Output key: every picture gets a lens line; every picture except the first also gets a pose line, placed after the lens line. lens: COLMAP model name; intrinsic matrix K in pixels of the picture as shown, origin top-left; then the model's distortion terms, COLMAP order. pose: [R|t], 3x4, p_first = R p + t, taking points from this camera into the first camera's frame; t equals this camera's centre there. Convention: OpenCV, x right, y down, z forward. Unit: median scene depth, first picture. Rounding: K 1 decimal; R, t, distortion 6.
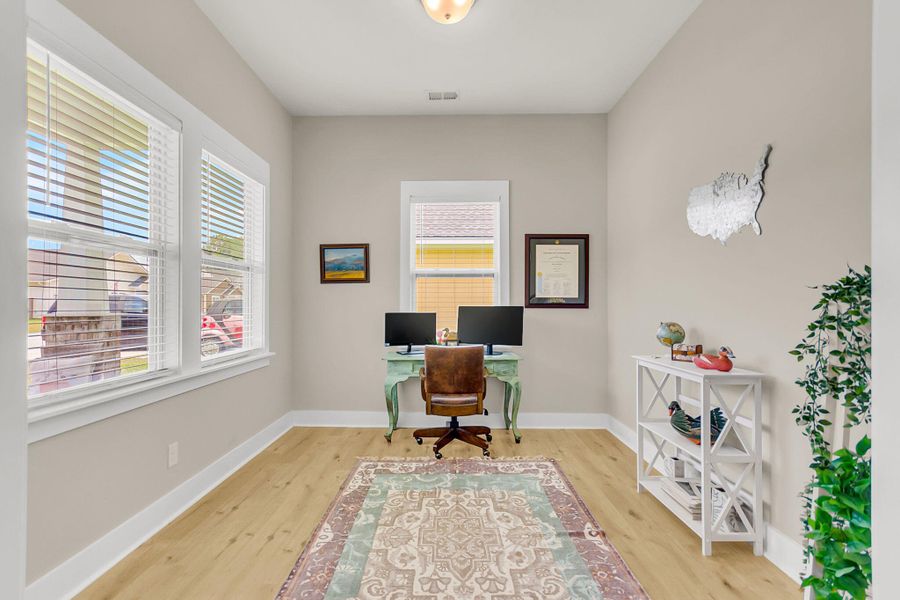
lens RADIAL K [[399.6, 0, 450.0], [0, 399.6, 300.0], [0, 0, 1]] dist [-0.000052, 0.000027]
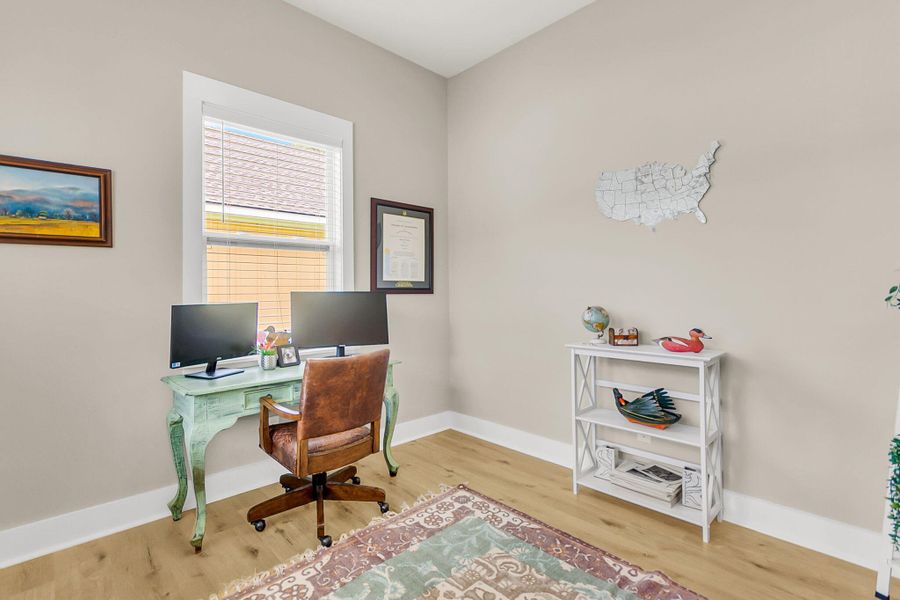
lens RADIAL K [[415.2, 0, 449.8], [0, 415.2, 283.0], [0, 0, 1]] dist [0.001858, -0.000038]
pose [[0.732144, 0.007869, 0.681104, -0.266744], [-0.002862, 0.999960, -0.008476, 0.005847], [-0.681143, 0.004257, 0.732138, 0.344850]]
